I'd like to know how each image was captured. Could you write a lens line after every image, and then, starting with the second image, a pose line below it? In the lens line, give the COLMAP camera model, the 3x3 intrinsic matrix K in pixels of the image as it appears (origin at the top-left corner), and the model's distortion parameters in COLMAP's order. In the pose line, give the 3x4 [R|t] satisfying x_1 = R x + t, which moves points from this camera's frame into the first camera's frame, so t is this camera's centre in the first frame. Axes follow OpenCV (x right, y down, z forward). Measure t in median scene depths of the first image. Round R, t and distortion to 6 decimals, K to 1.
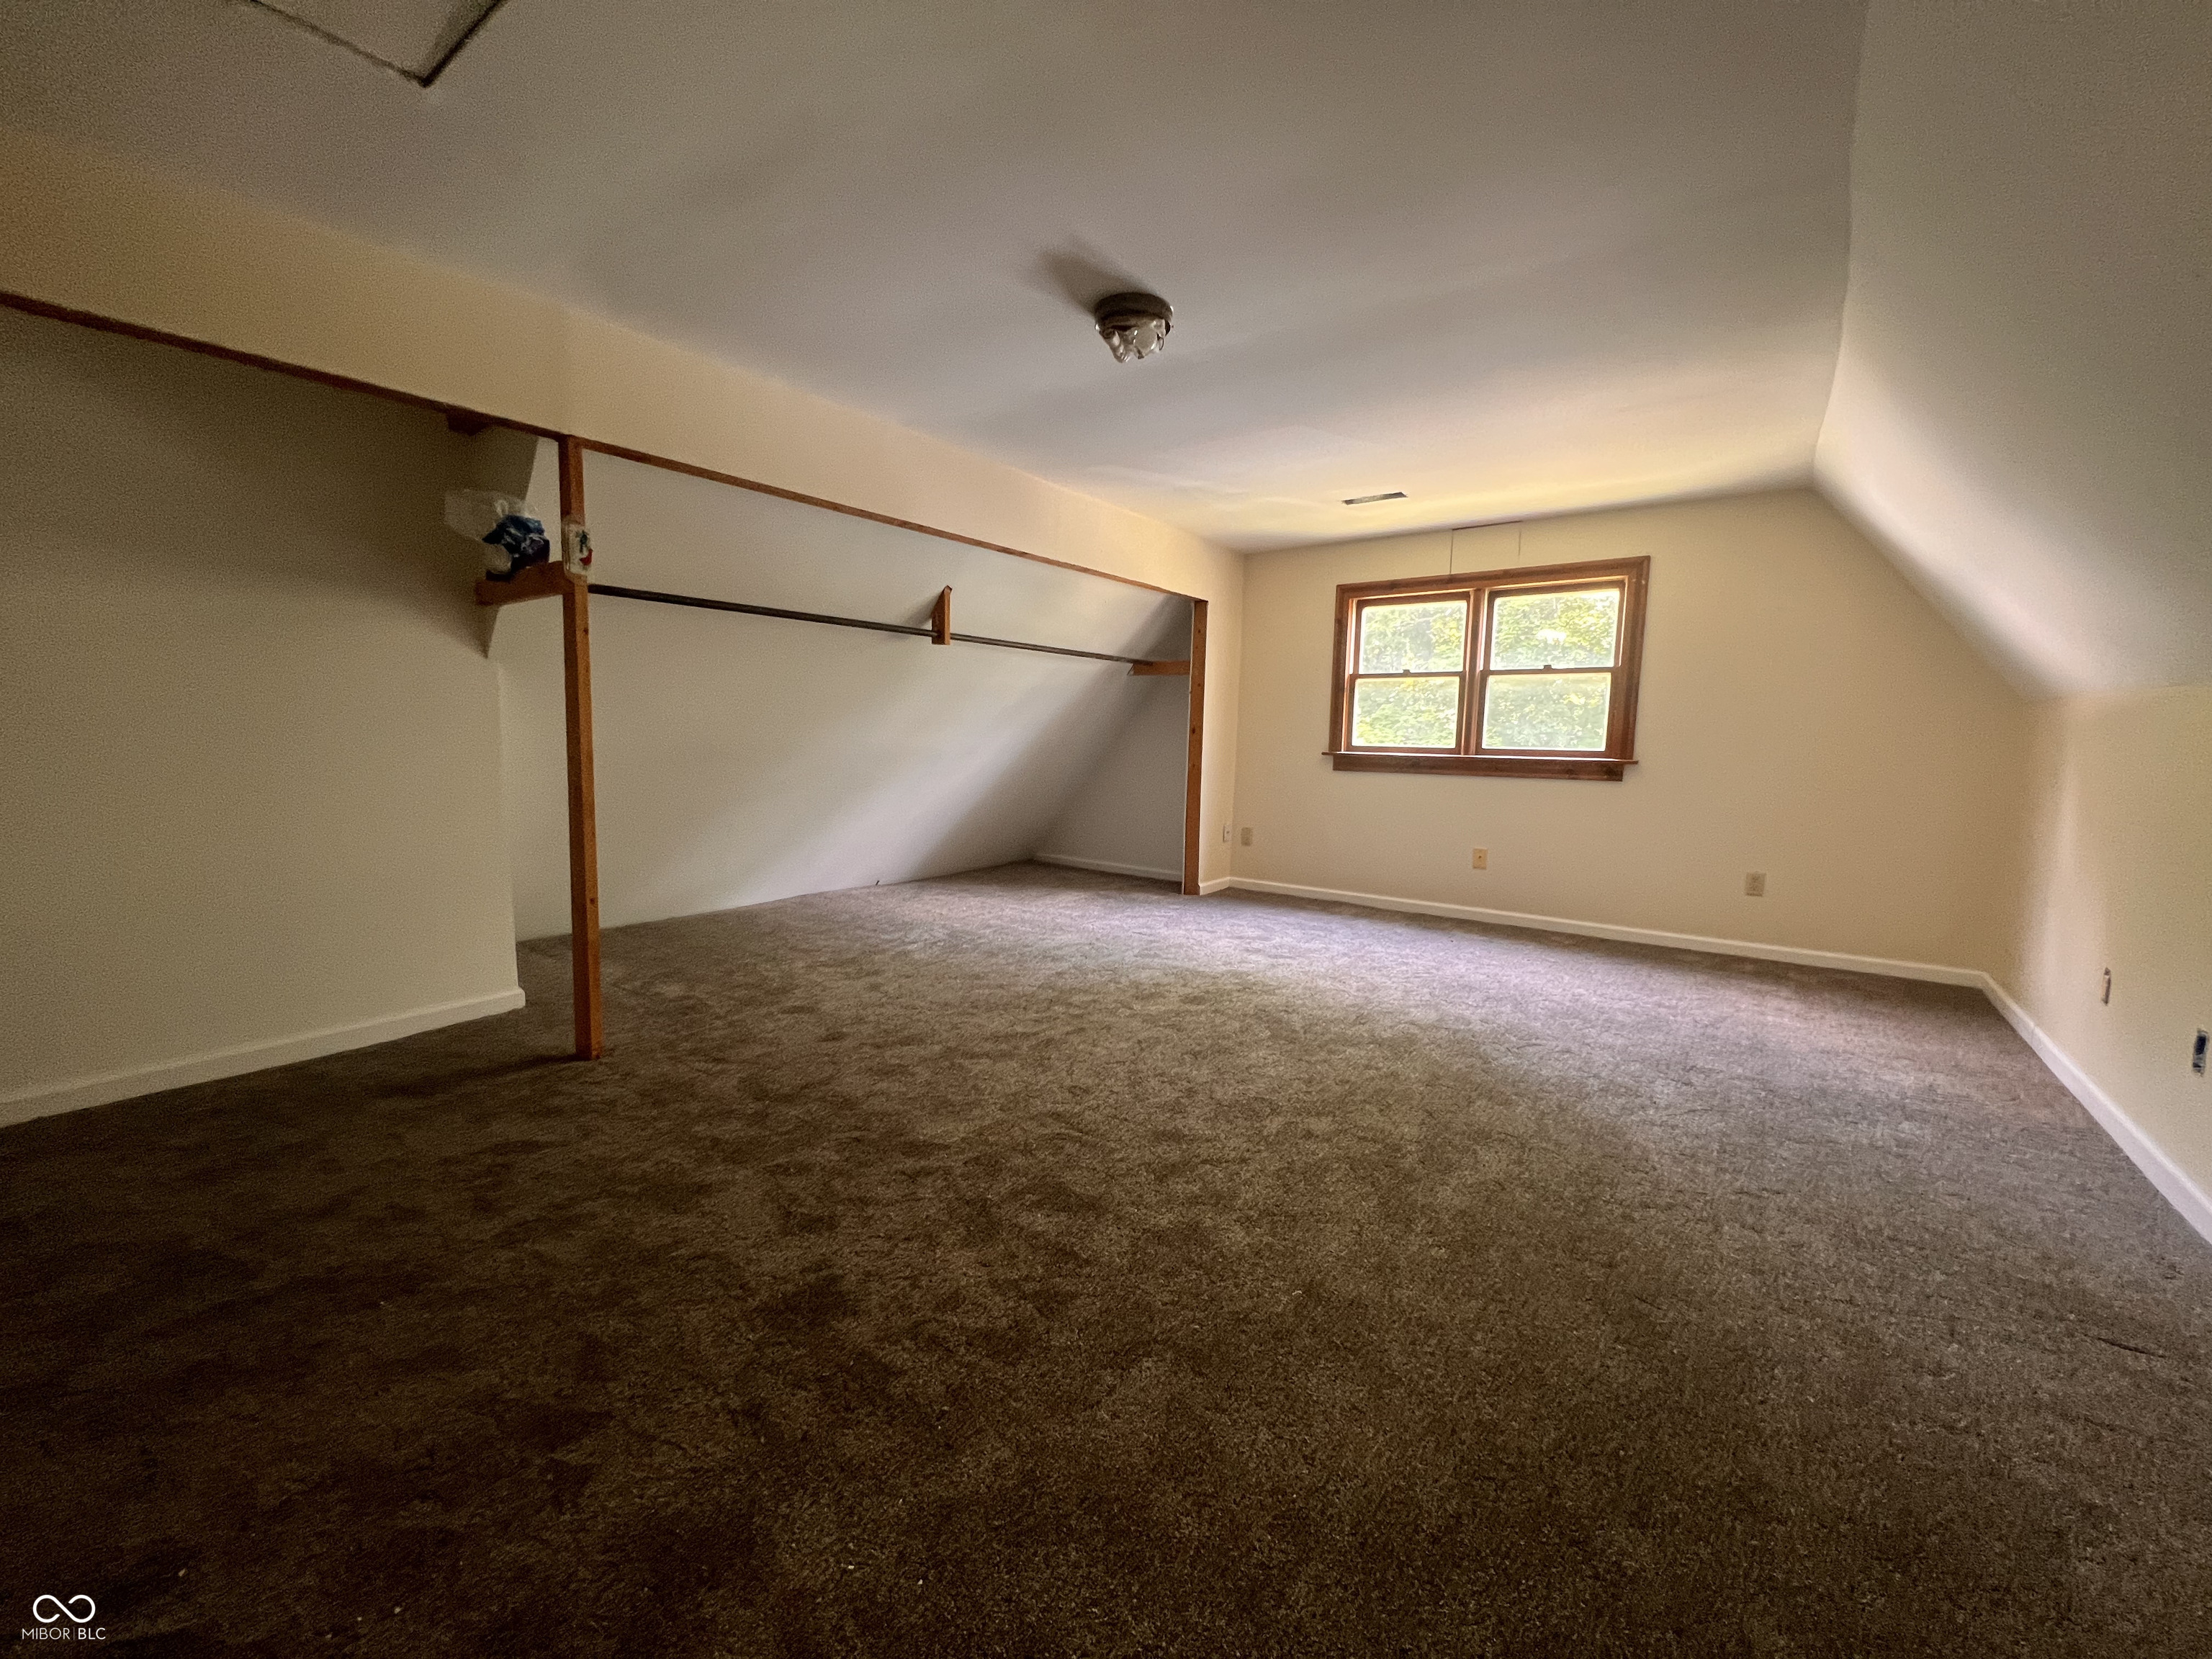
lens RADIAL K [[897.2, 0, 1104.3], [0, 897.2, 831.8], [0, 0, 1]] dist [0.001440, -0.000106]
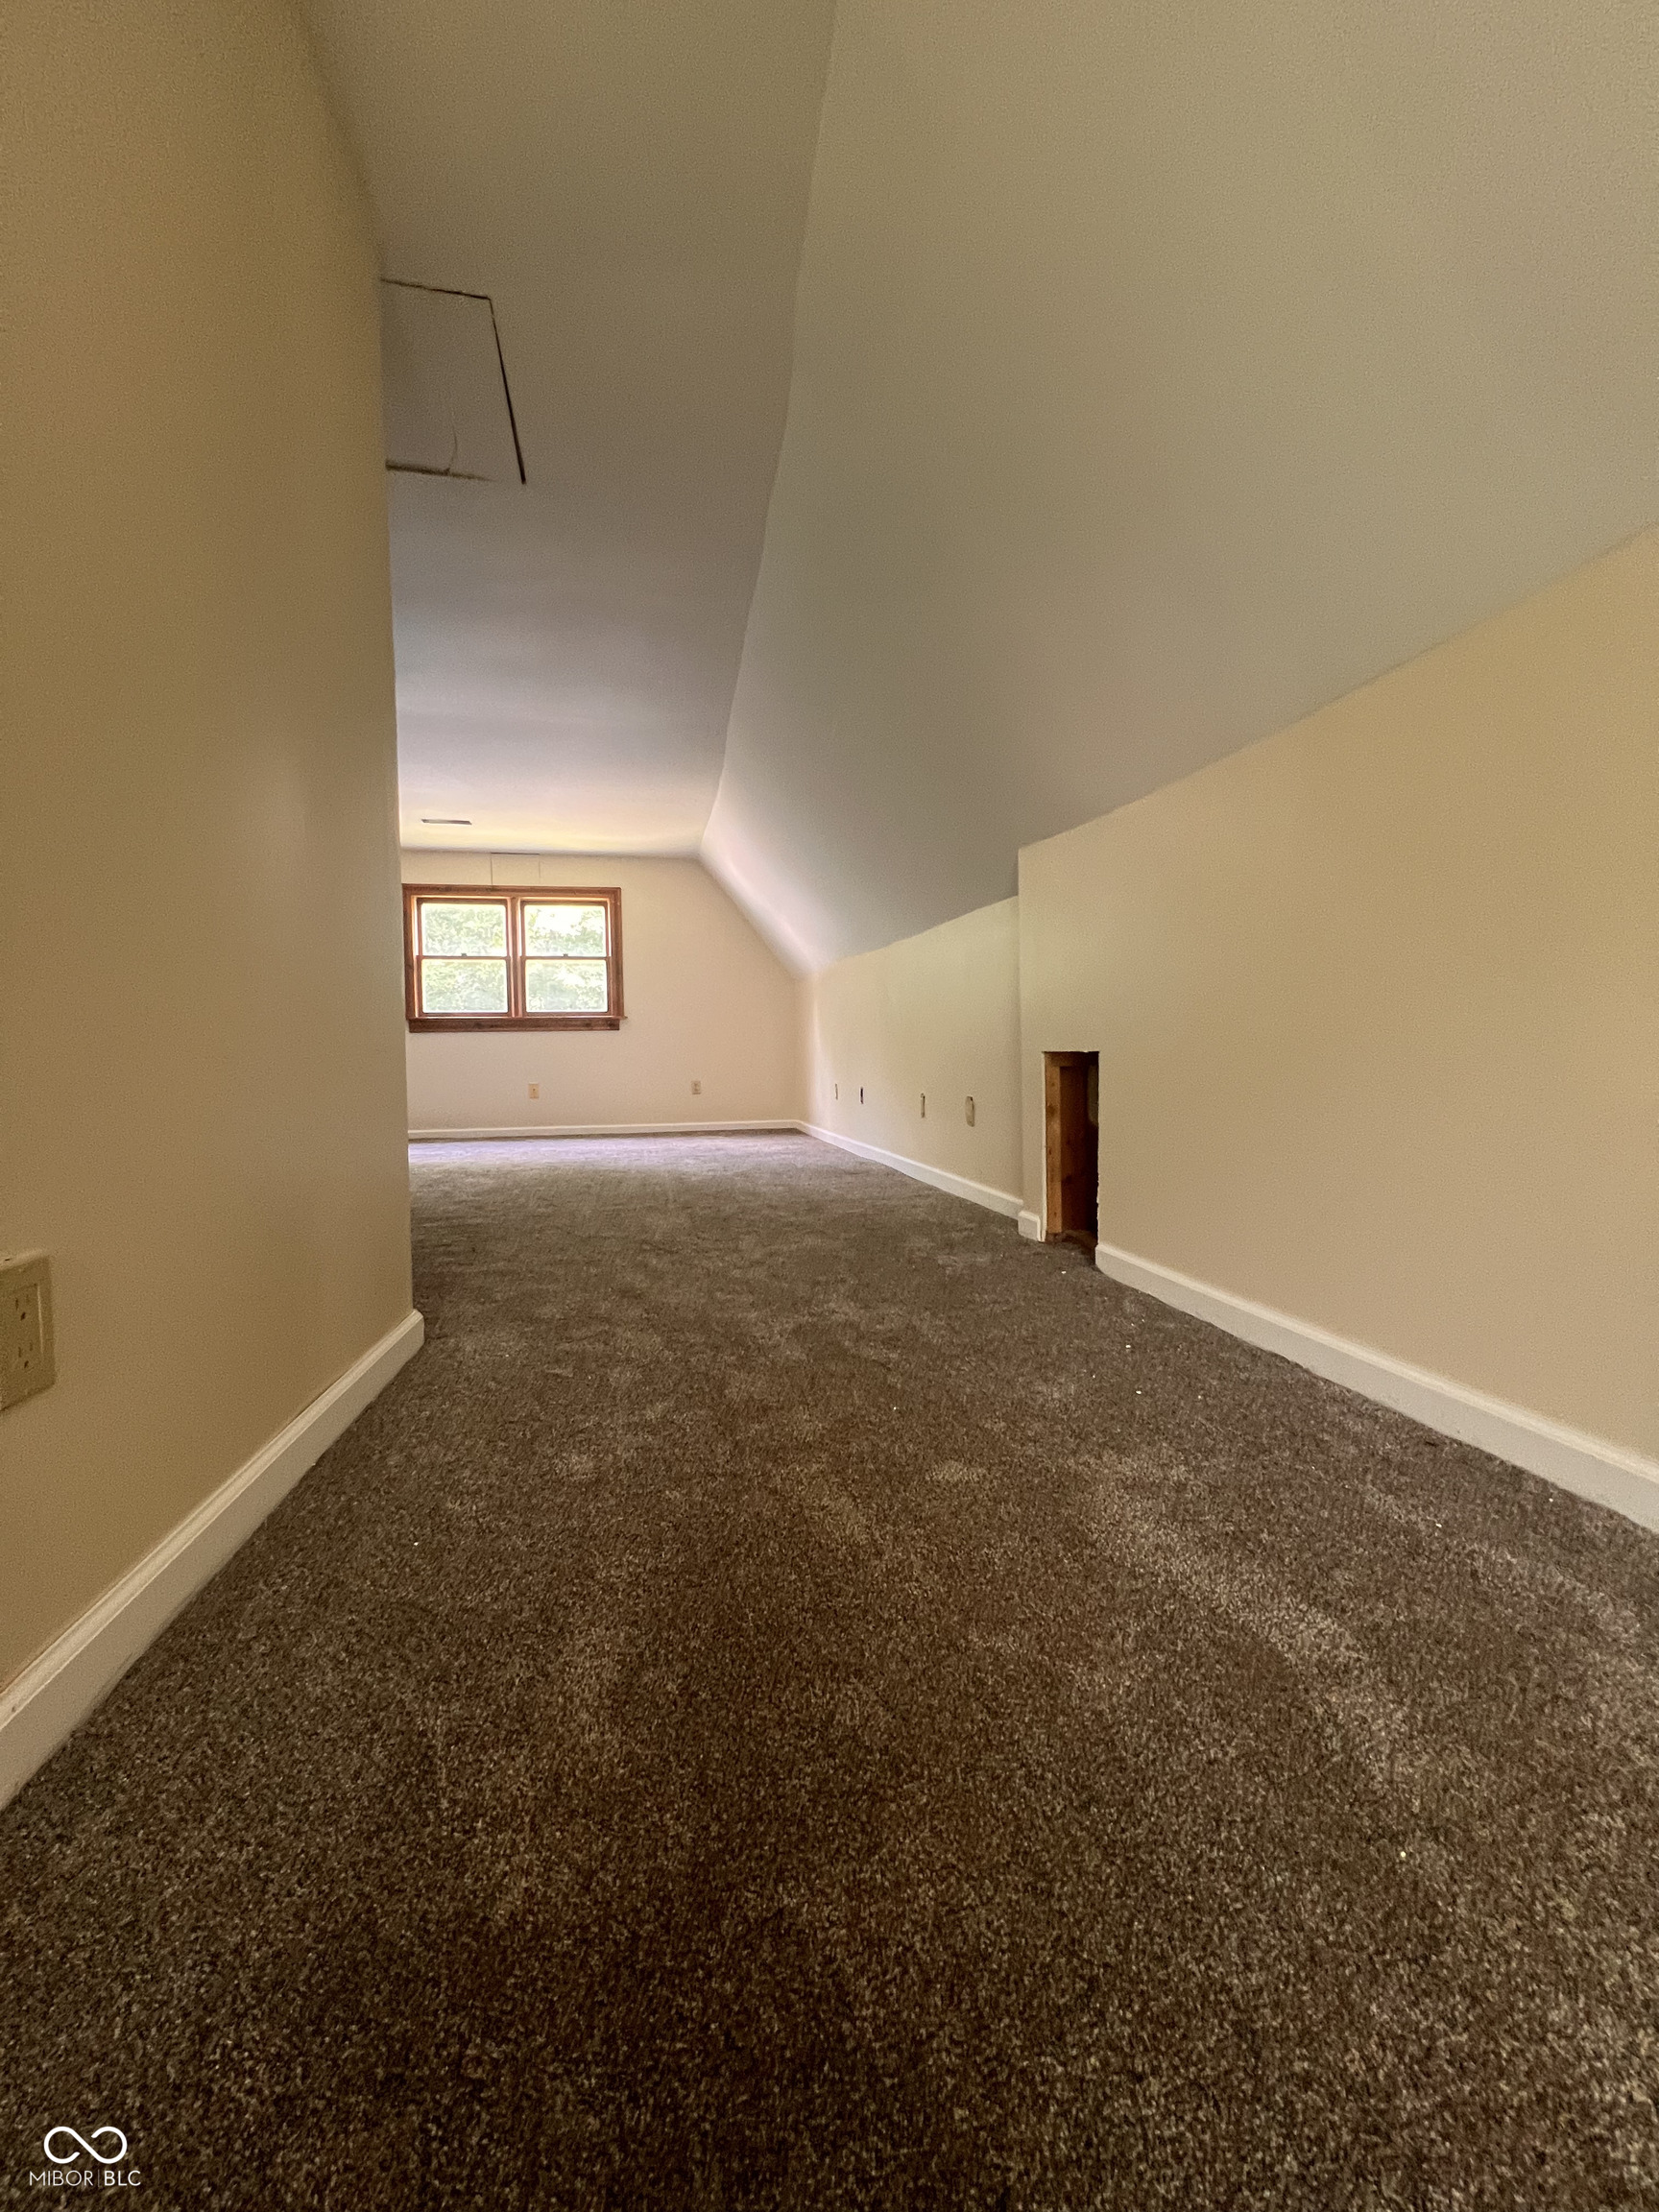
lens RADIAL K [[897.2, 0, 831.4], [0, 897.2, 1104.3], [0, 0, 1]] dist [0.001440, -0.000106]
pose [[0.669502, -0.064504, 0.740004, -0.305333], [0.110692, 0.993763, -0.013523, 0.122325], [-0.734516, 0.090966, 0.672466, -0.273242]]
